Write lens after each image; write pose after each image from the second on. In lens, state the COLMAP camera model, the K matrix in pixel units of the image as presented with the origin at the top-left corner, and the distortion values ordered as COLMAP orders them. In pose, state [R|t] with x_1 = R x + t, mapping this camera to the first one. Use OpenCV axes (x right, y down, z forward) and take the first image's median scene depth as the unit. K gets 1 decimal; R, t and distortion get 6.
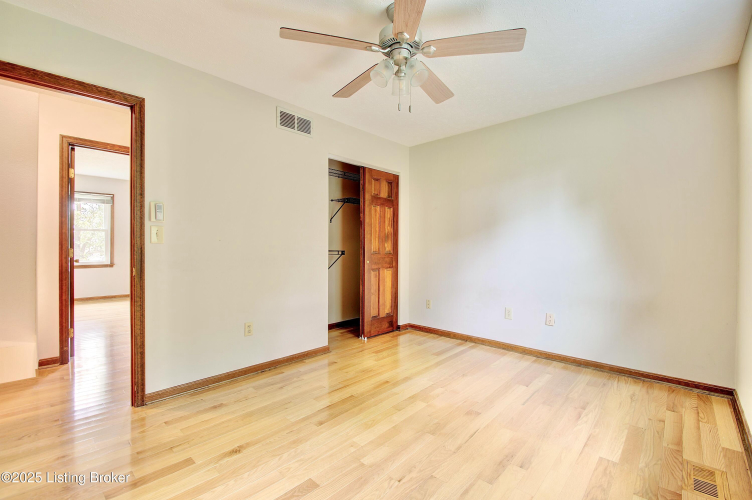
lens RADIAL K [[327.5, 0, 377.1], [0, 327.5, 248.2], [0, 0, 1]] dist [-0.002778, -0.004256]
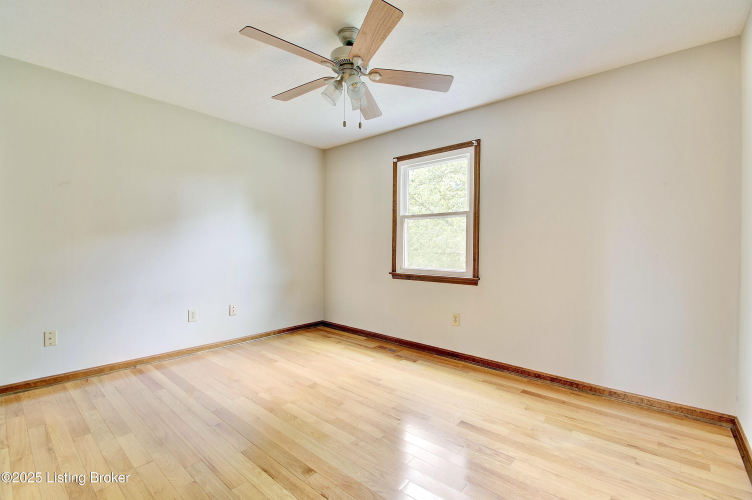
lens RADIAL K [[327.5, 0, 377.2], [0, 327.5, 248.3], [0, 0, 1]] dist [-0.002778, -0.004256]
pose [[-0.049930, -0.006951, 0.998729, -0.874483], [-0.005263, 0.999964, 0.006696, -0.004489], [-0.998739, -0.004922, -0.049965, 0.800766]]
